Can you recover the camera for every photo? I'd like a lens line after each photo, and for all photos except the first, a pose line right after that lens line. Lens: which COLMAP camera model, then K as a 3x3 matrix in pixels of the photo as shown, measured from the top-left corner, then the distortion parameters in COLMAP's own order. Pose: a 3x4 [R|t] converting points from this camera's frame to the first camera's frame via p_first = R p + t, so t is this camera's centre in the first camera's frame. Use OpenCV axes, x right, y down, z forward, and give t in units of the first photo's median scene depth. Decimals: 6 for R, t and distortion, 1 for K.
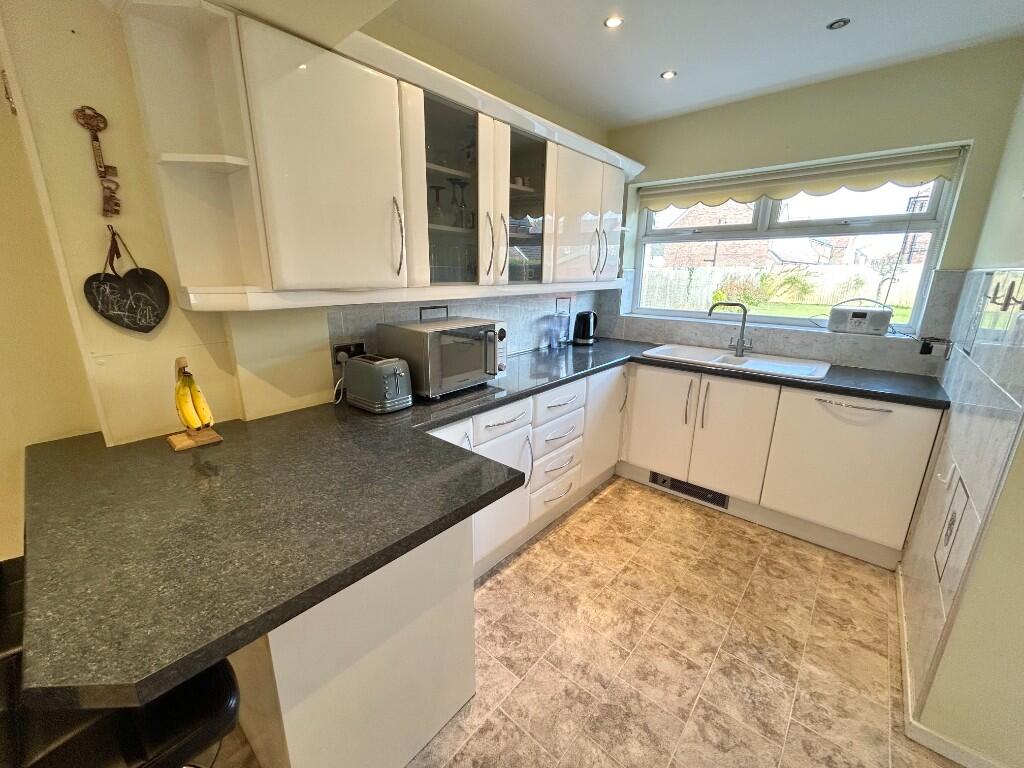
lens RADIAL K [[412.8, 0, 507.6], [0, 412.8, 382.7], [0, 0, 1]] dist [0.002363, 0.000839]
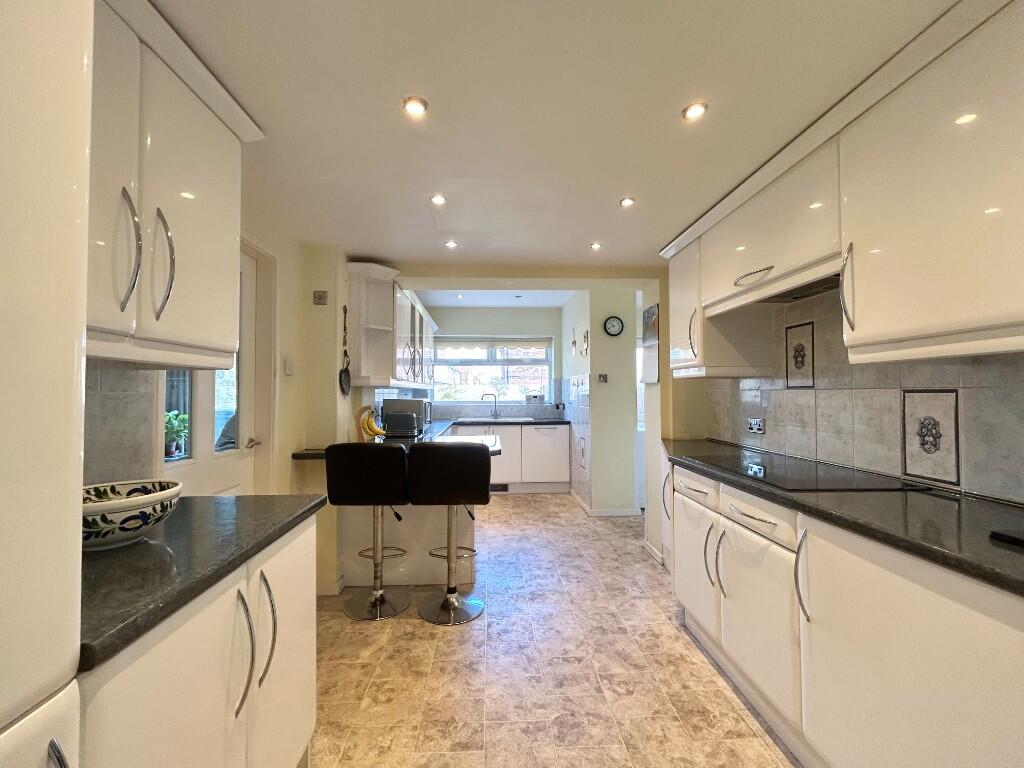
lens RADIAL K [[412.8, 0, 505.9], [0, 412.8, 385.3], [0, 0, 1]] dist [0.002363, 0.000839]
pose [[0.719734, 0.005209, 0.694230, -1.433349], [0.190339, 0.960175, -0.204536, 0.352279], [-0.667648, 0.279351, 0.690080, -0.864648]]
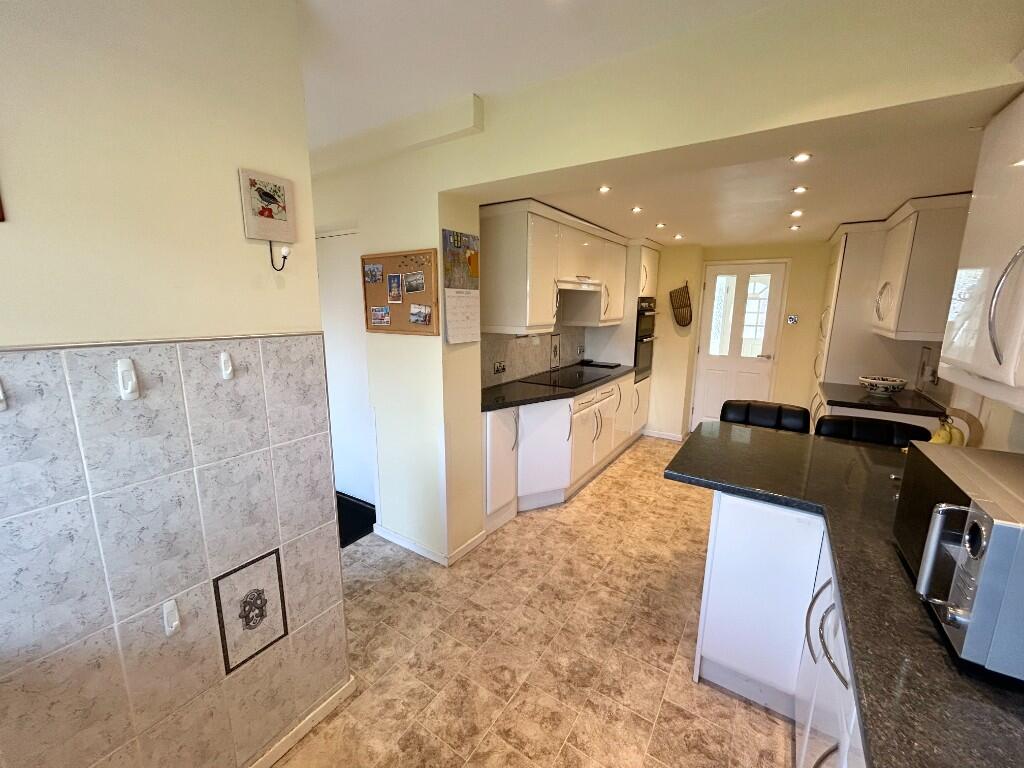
lens RADIAL K [[412.8, 0, 507.9], [0, 412.8, 382.9], [0, 0, 1]] dist [0.002363, 0.000839]
pose [[-0.990910, 0.011892, -0.134002, 0.559992], [-0.048795, 0.896482, 0.440386, -0.484521], [0.125368, 0.442921, -0.887752, 1.499128]]
